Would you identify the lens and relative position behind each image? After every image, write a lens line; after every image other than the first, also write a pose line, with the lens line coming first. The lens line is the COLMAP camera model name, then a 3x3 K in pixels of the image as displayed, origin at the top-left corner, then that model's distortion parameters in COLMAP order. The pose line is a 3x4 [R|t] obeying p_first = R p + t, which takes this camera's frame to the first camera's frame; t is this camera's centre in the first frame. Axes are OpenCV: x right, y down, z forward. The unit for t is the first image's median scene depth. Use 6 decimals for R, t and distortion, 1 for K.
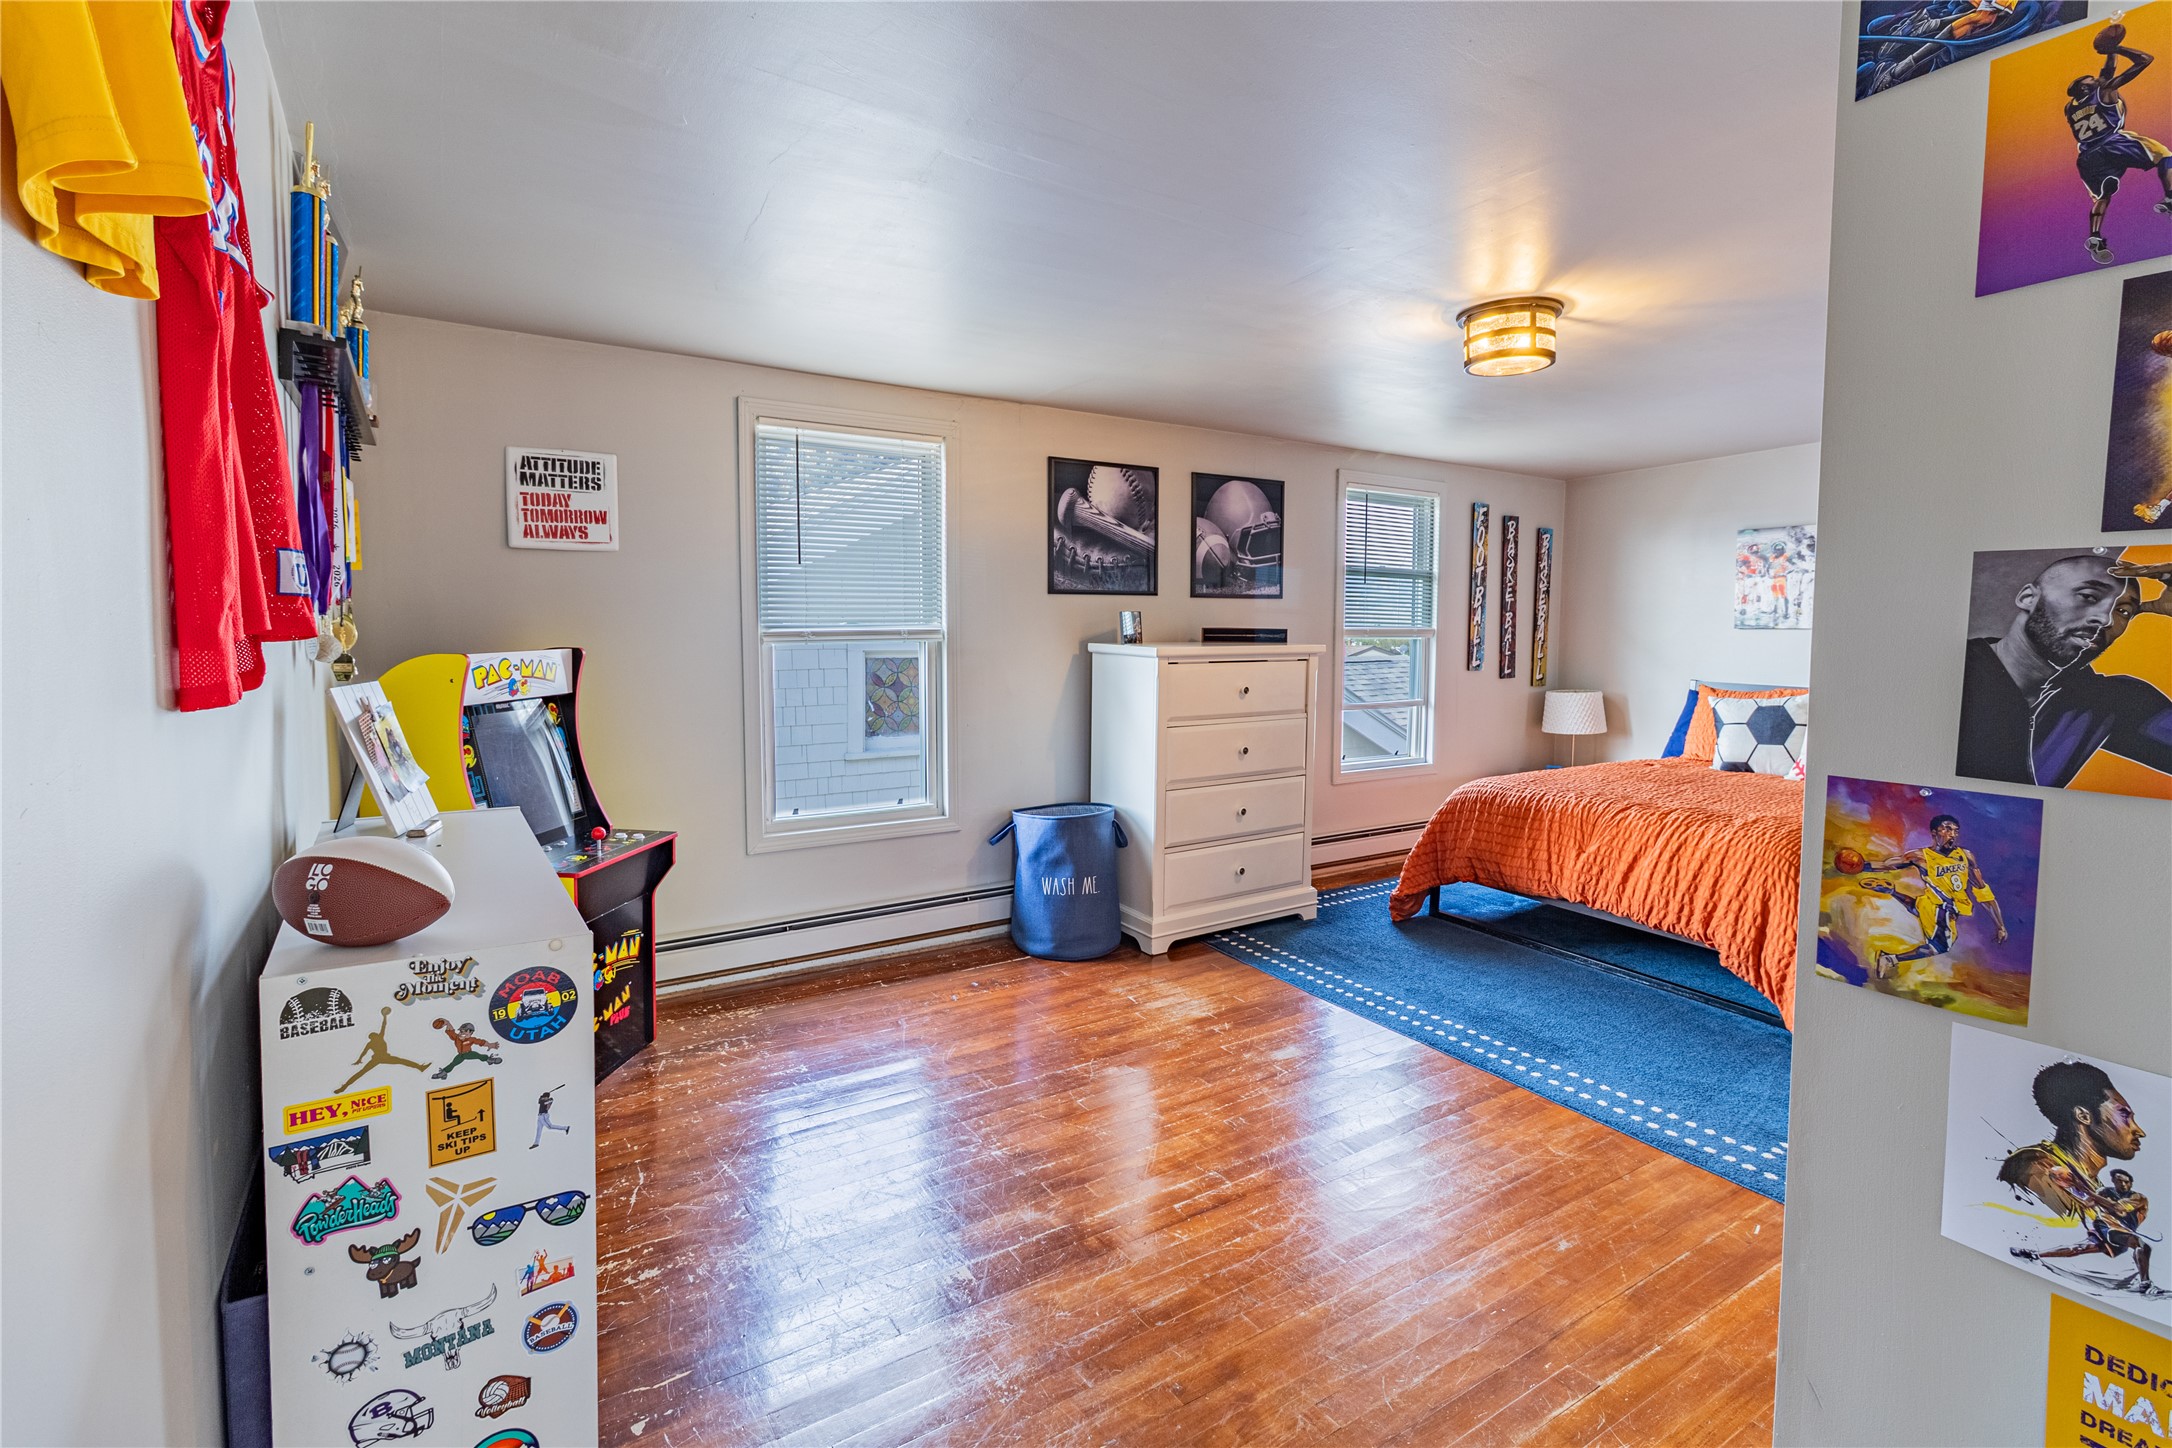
lens RADIAL K [[1014.1, 0, 1093.2], [0, 1014.1, 686.6], [0, 0, 1]] dist [0.002606, -0.000766]
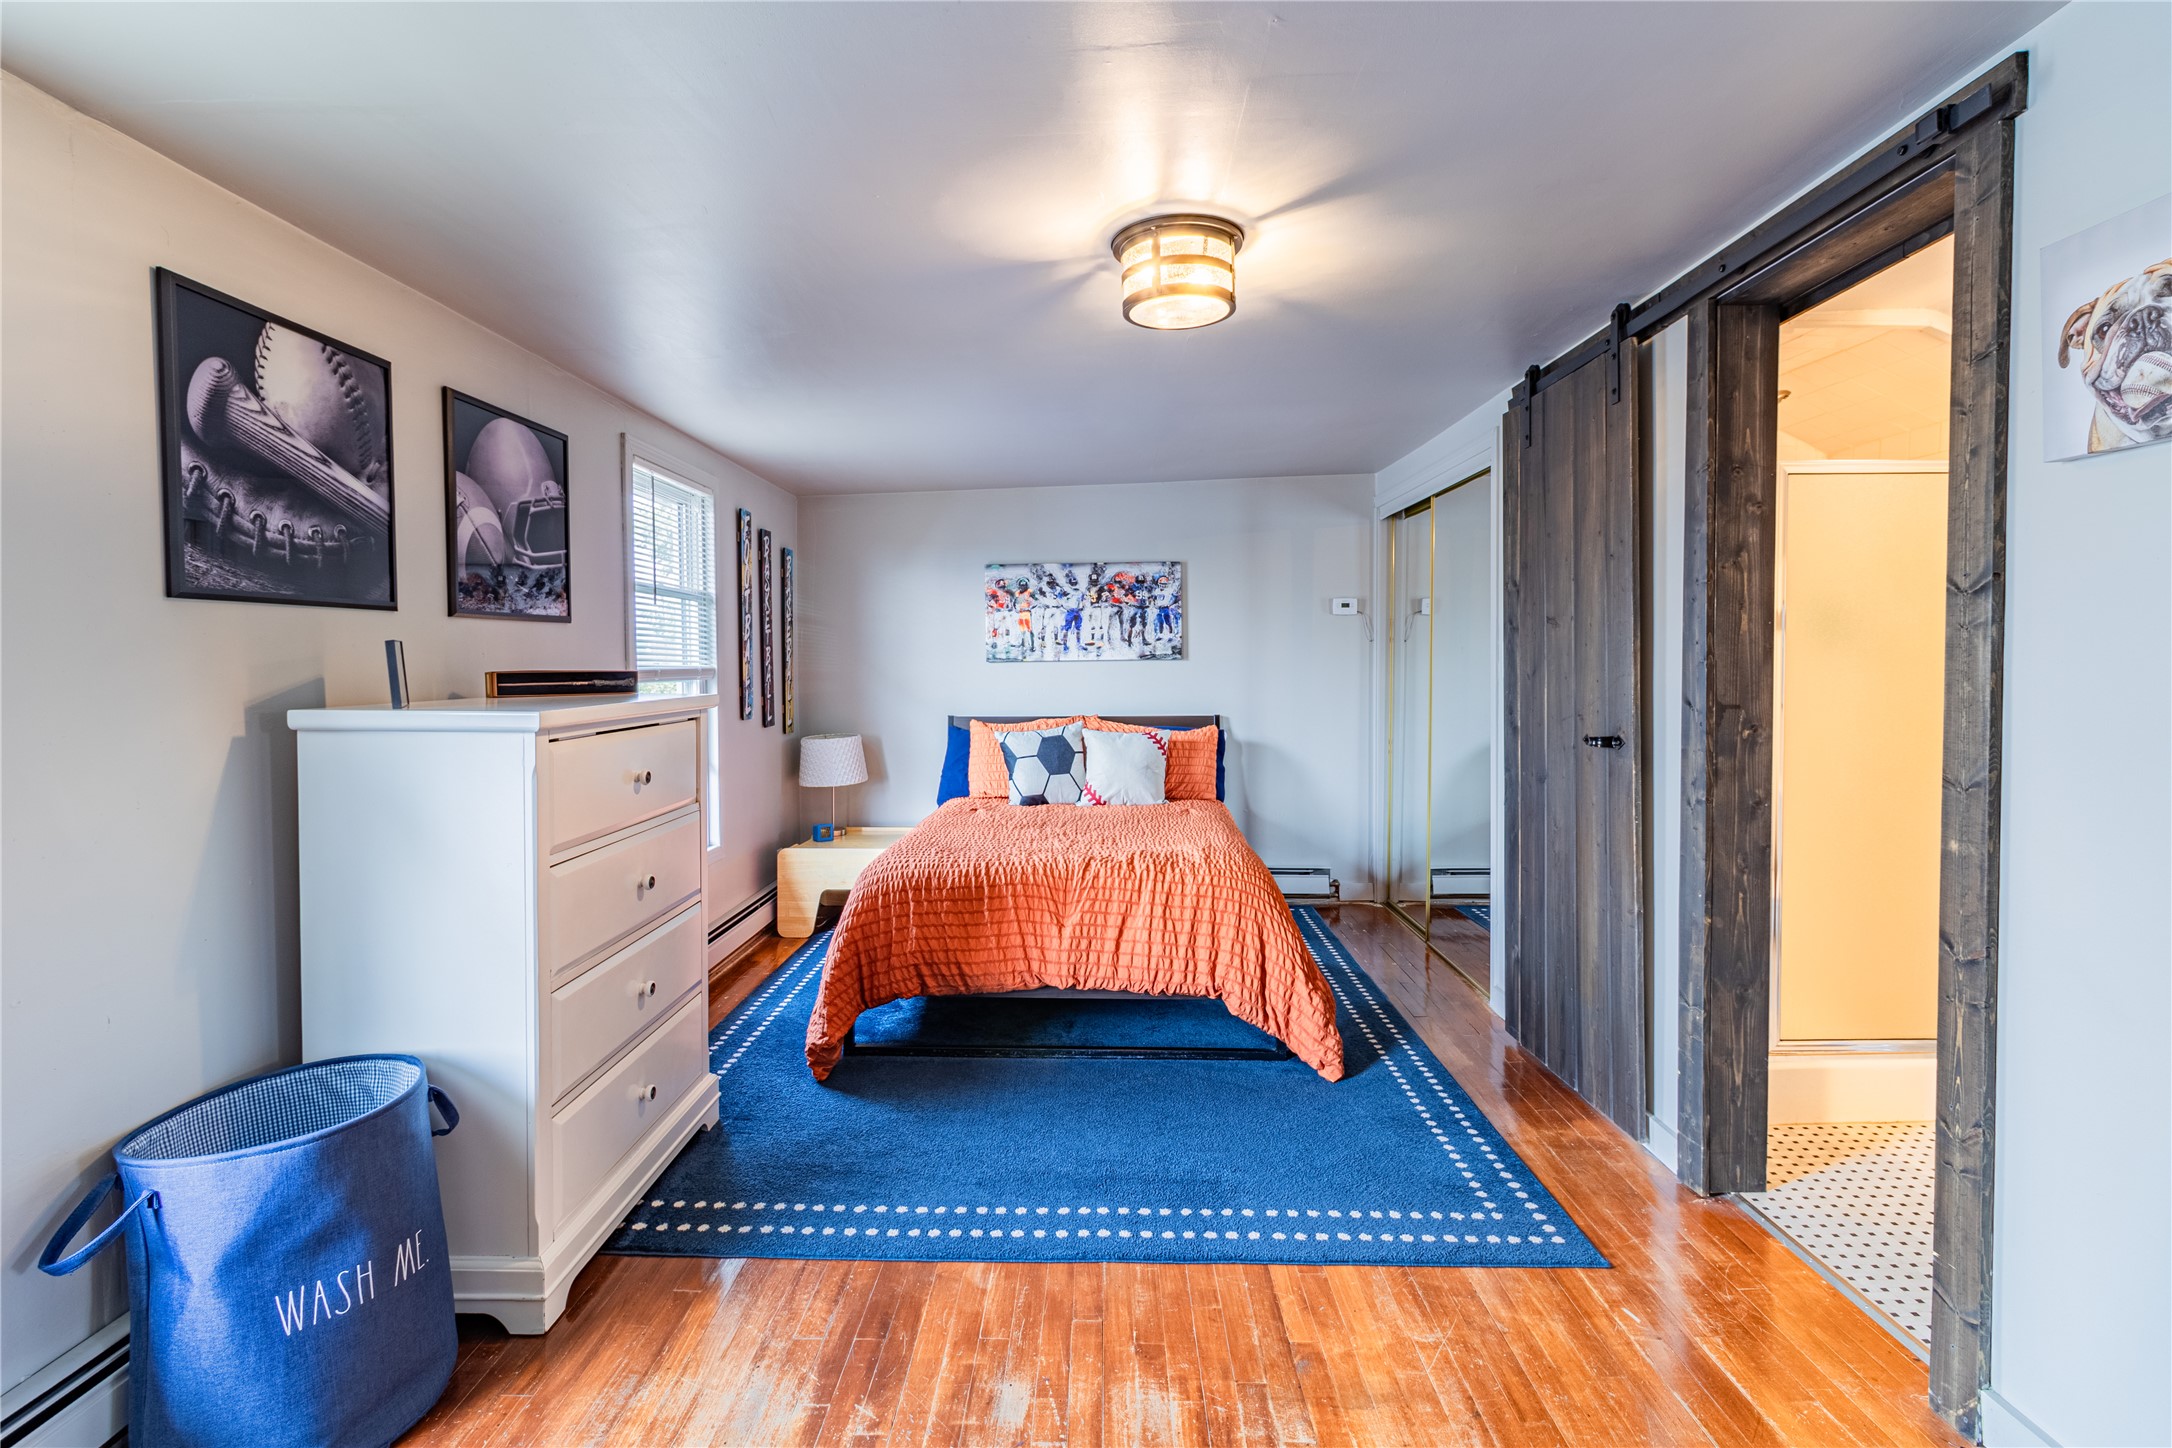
lens RADIAL K [[1014.1, 0, 1093.2], [0, 1014.1, 686.6], [0, 0, 1]] dist [0.002606, -0.000766]
pose [[0.554575, -0.033484, 0.831460, -0.179577], [0.066515, 0.997777, -0.004183, -0.027348], [-0.829471, 0.057624, 0.555570, 0.448849]]
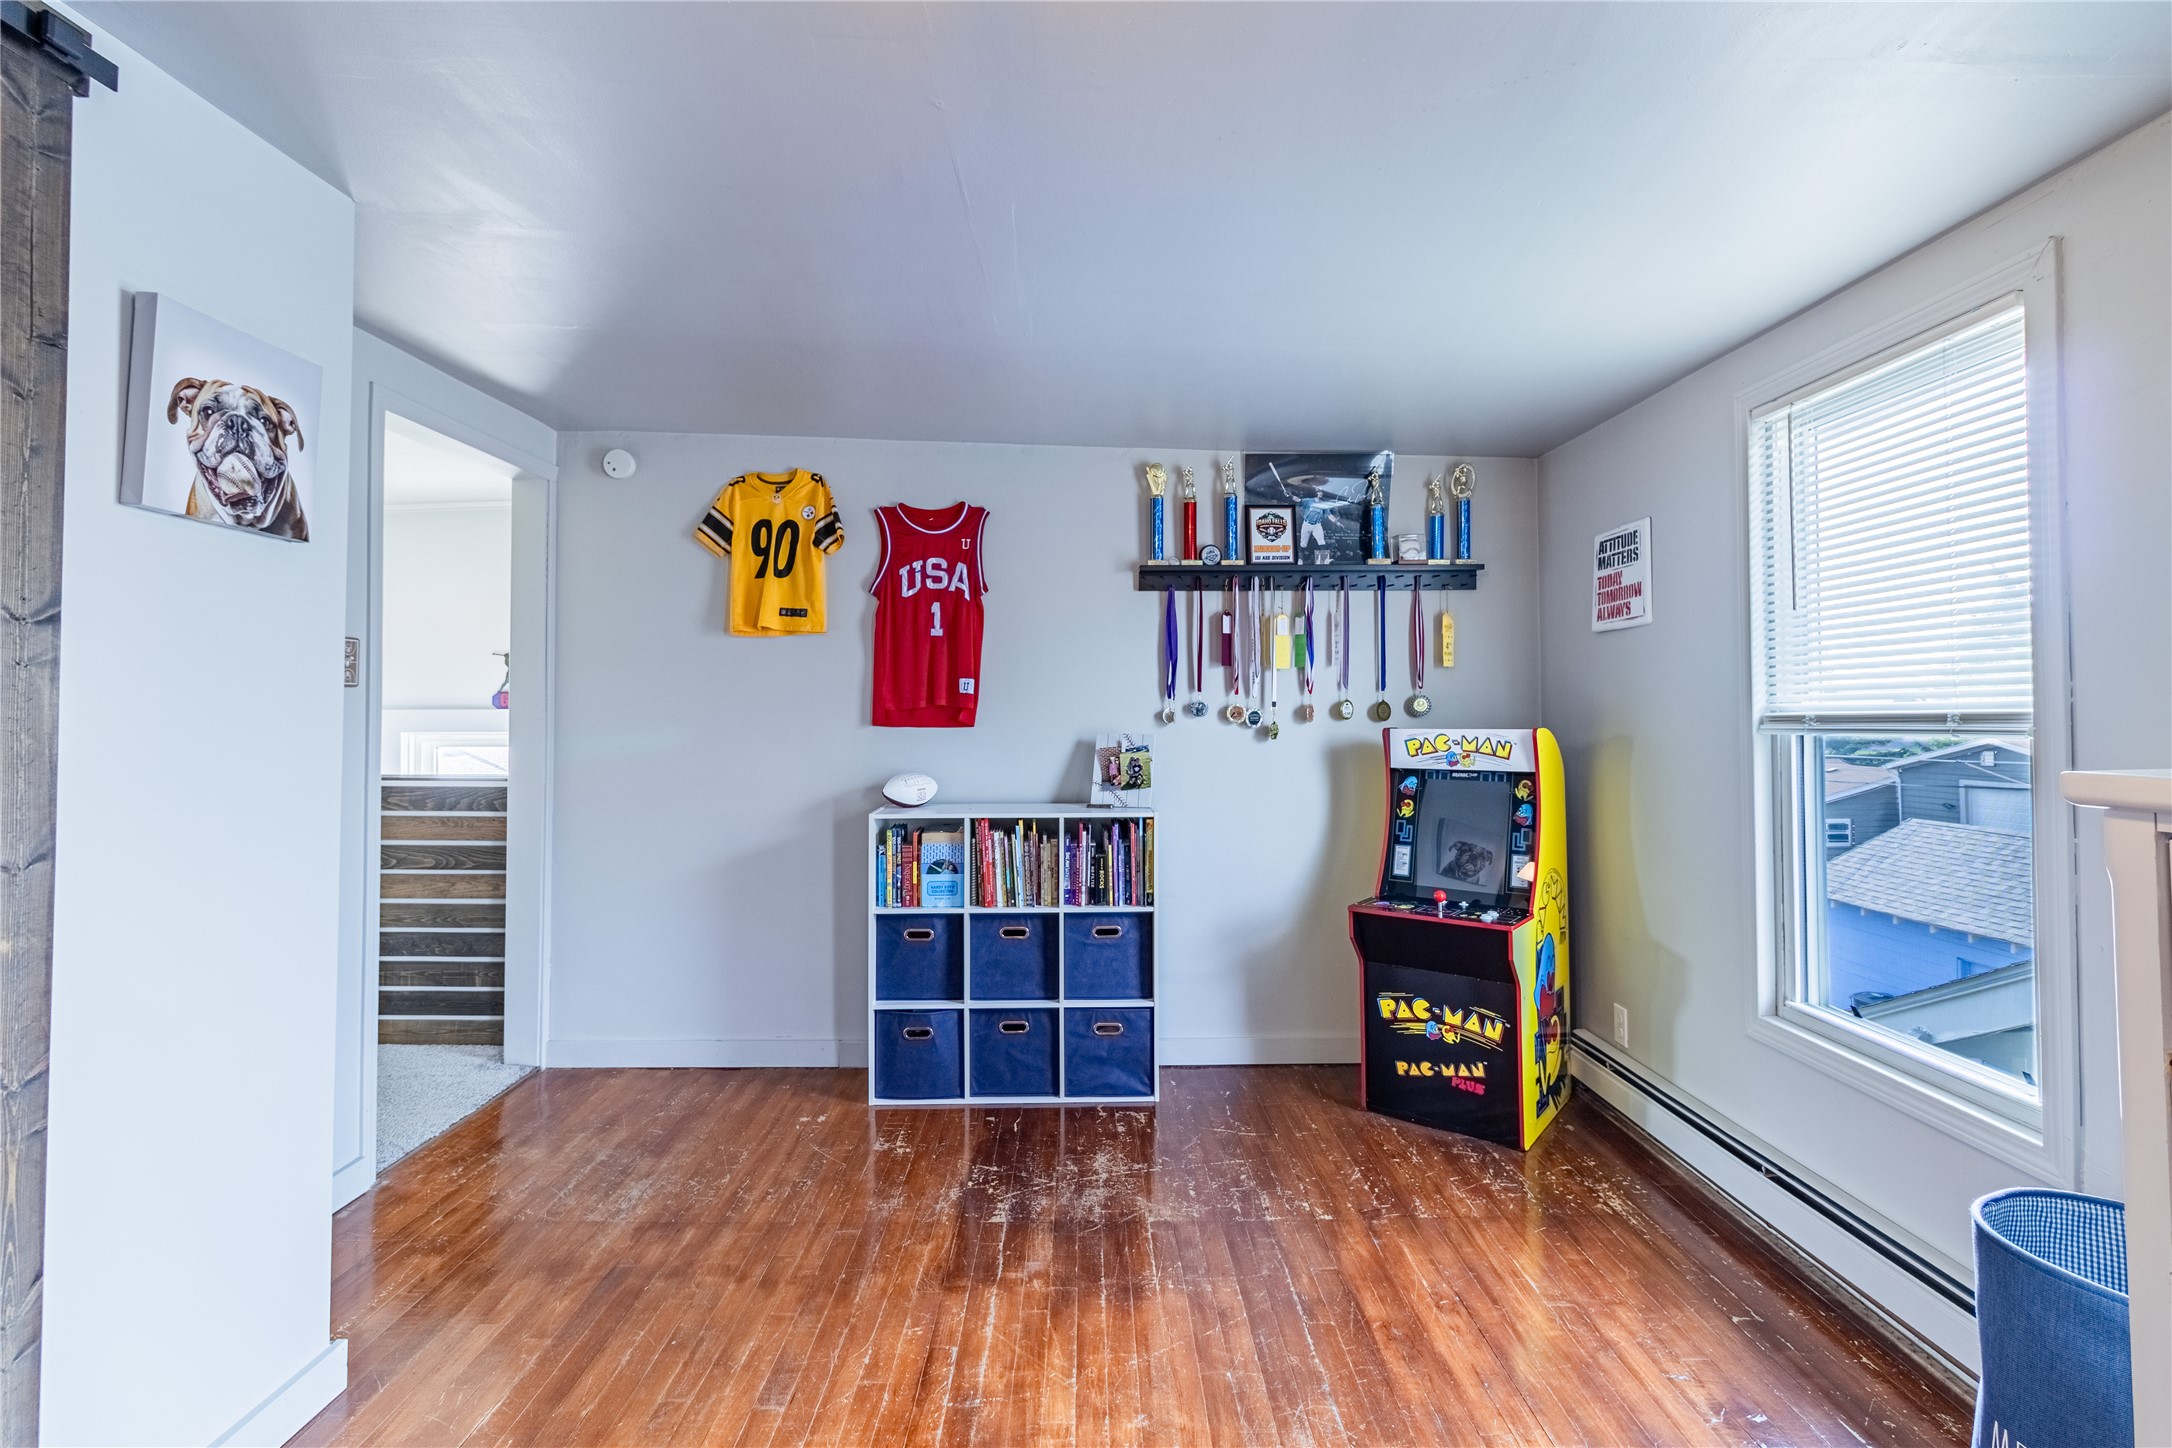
lens RADIAL K [[1014.1, 0, 1093.2], [0, 1014.1, 686.6], [0, 0, 1]] dist [0.002606, -0.000766]
pose [[-0.540638, -0.024462, -0.840899, 0.417662], [-0.058152, 0.998273, 0.008348, -0.044552], [0.839243, 0.053413, -0.541127, 0.831182]]
